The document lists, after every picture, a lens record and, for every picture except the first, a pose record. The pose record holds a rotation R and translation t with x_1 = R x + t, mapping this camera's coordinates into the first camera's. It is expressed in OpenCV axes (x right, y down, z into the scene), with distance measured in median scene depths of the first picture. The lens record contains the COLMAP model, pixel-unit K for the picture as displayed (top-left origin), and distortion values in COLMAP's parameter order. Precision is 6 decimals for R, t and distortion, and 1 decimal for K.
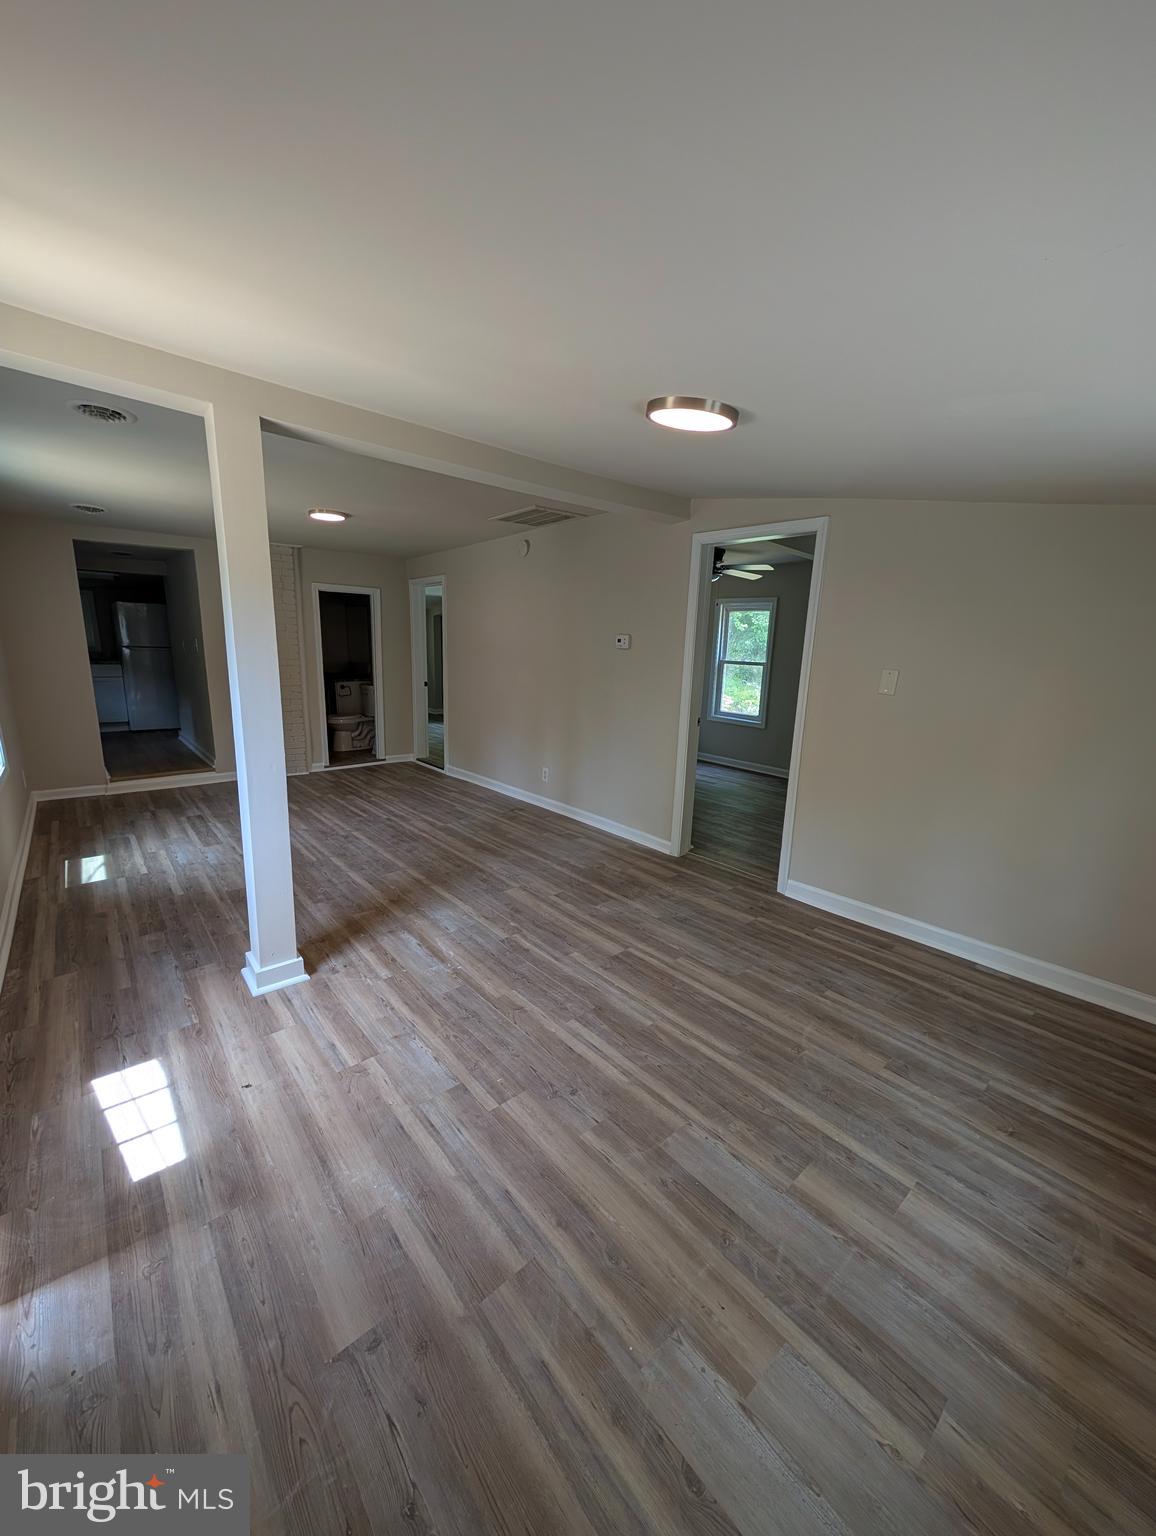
lens RADIAL K [[581.8, 0, 578.0], [0, 581.8, 768.0], [0, 0, 1]] dist [0.000365, 0.000094]
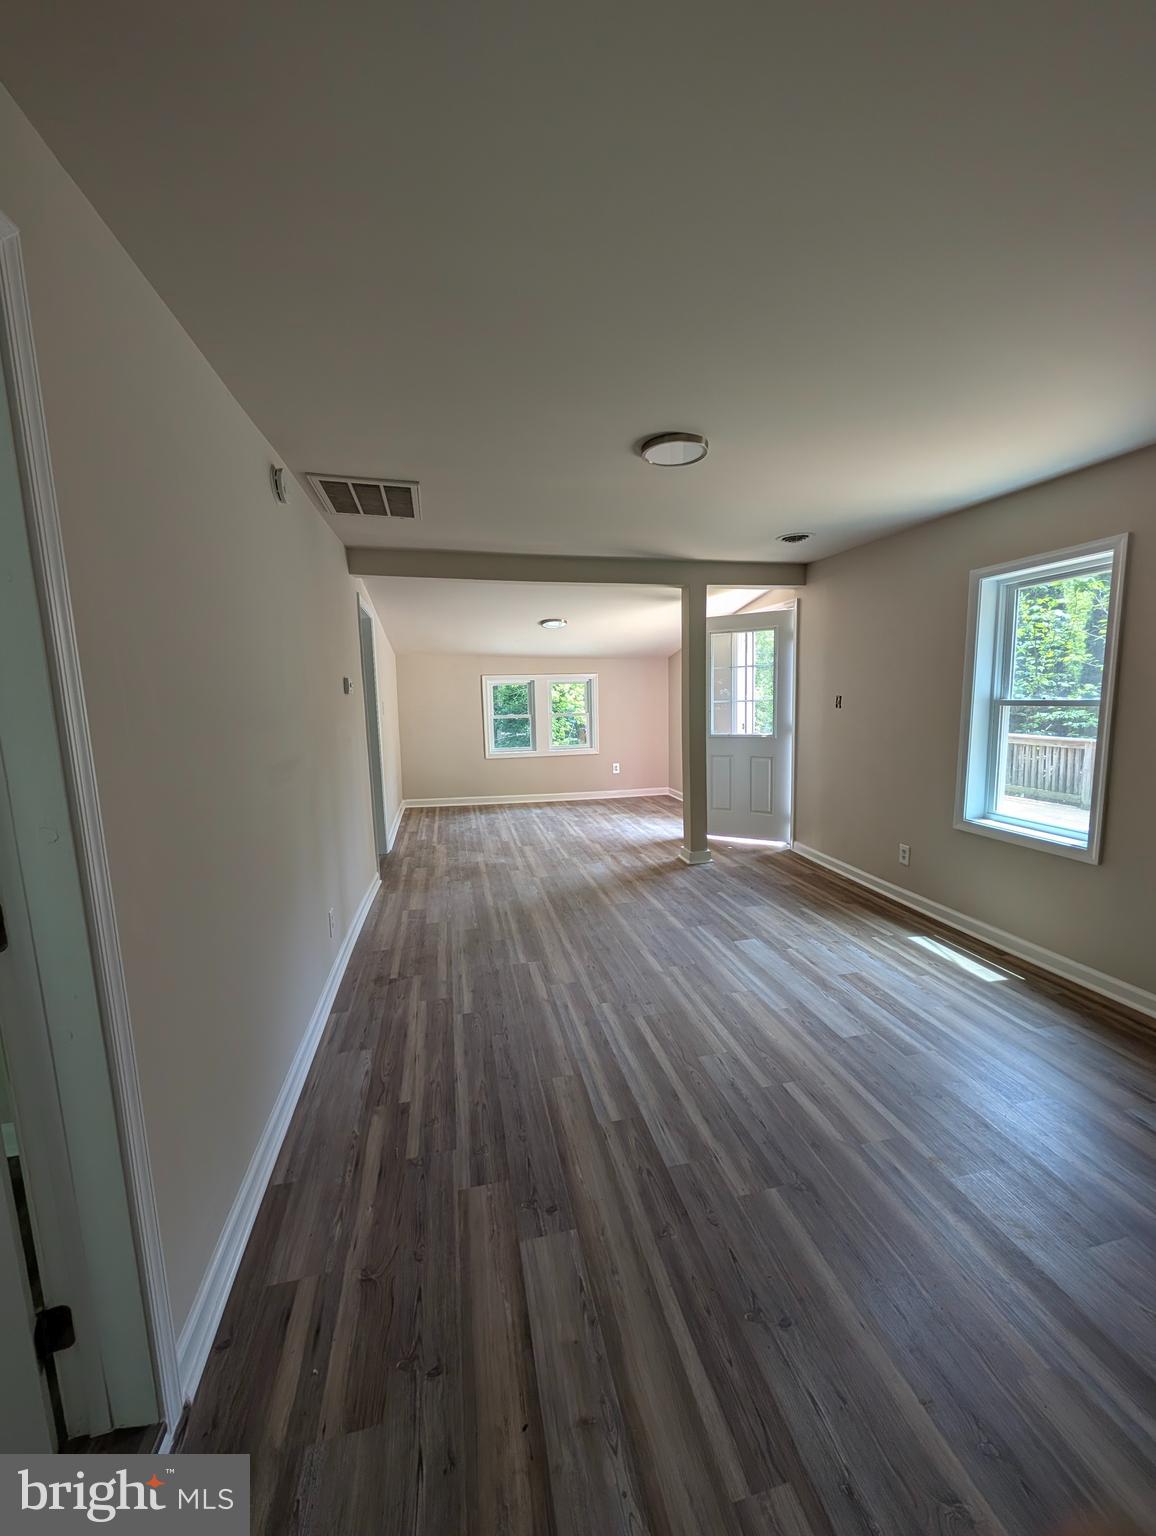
lens RADIAL K [[581.8, 0, 578.0], [0, 581.8, 768.0], [0, 0, 1]] dist [0.000365, 0.000094]
pose [[-0.883254, -0.067278, 0.464044, -0.735366], [0.095950, 0.942779, 0.319315, -0.404681], [-0.458973, 0.326561, -0.826258, 1.871143]]
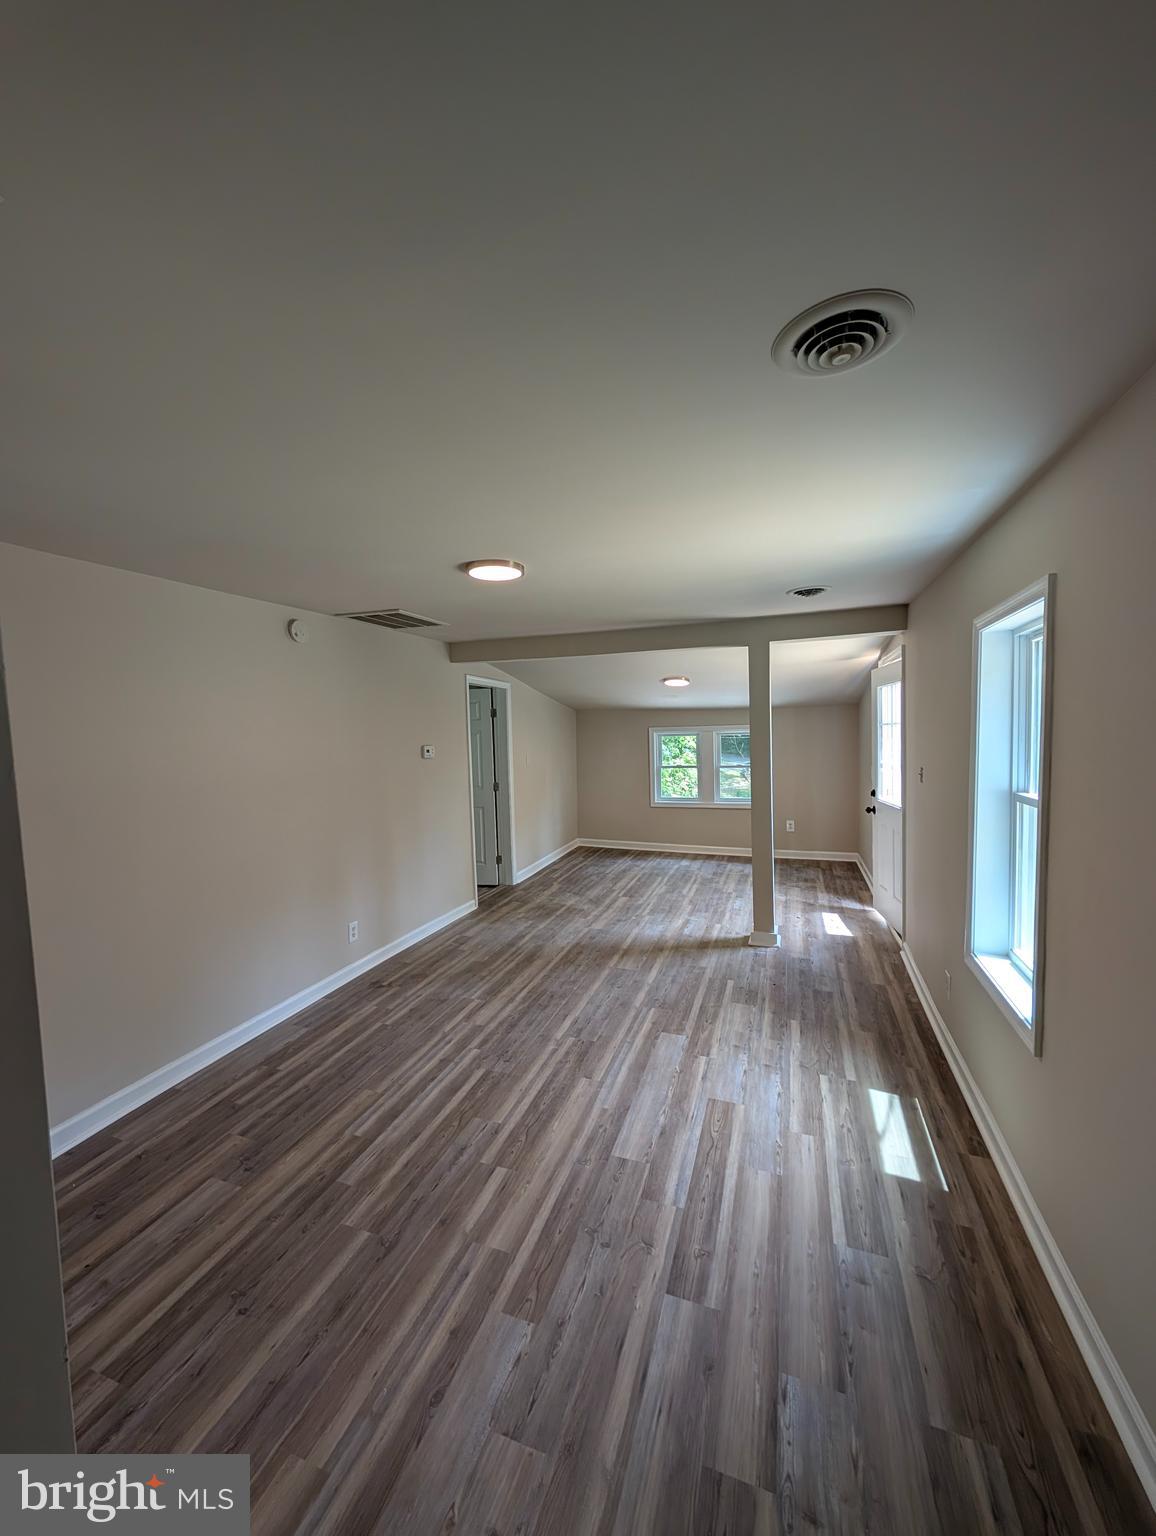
lens RADIAL K [[581.8, 0, 578.0], [0, 581.8, 768.0], [0, 0, 1]] dist [0.000365, 0.000094]
pose [[-0.490070, -0.067080, 0.869098, -1.204726], [0.192893, 0.963971, 0.183172, -0.393906], [-0.850073, 0.257410, -0.459474, 1.499149]]
